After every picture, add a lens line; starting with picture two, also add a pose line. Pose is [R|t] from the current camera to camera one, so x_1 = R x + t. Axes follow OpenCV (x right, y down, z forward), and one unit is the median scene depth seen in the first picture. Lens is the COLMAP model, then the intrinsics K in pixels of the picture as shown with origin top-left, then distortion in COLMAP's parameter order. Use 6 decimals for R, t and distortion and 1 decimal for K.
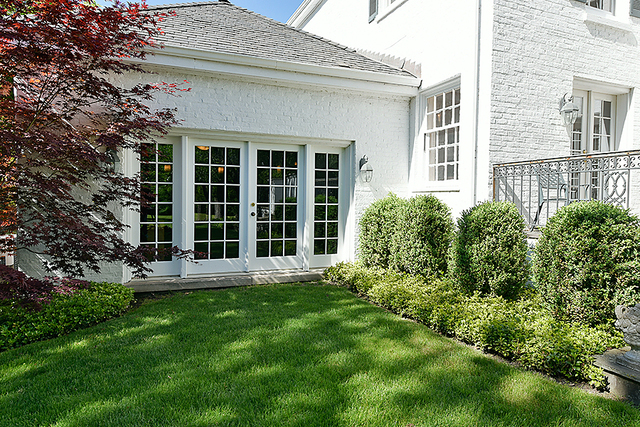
lens RADIAL K [[423.6, 0, 320.0], [0, 423.6, 213.5], [0, 0, 1]] dist [0.021186, -0.001619]
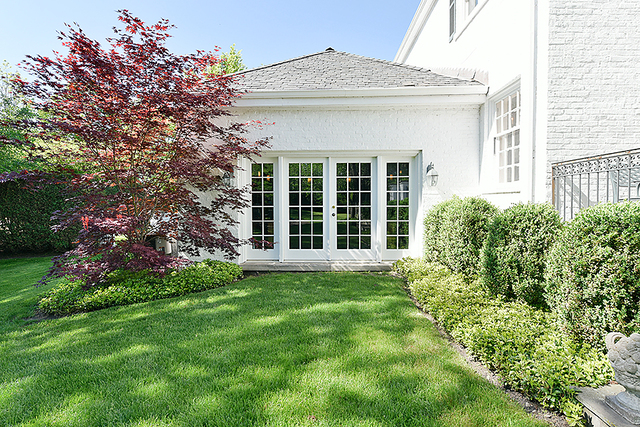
lens RADIAL K [[327.8, 0, 320.0], [0, 327.8, 213.5], [0, 0, 1]] dist [-0.001805, -0.000379]
pose [[0.911254, 0.000323, -0.411845, 0.210895], [0.000903, 0.999996, 0.002784, -0.004962], [0.411844, -0.002909, 0.911250, 0.101035]]
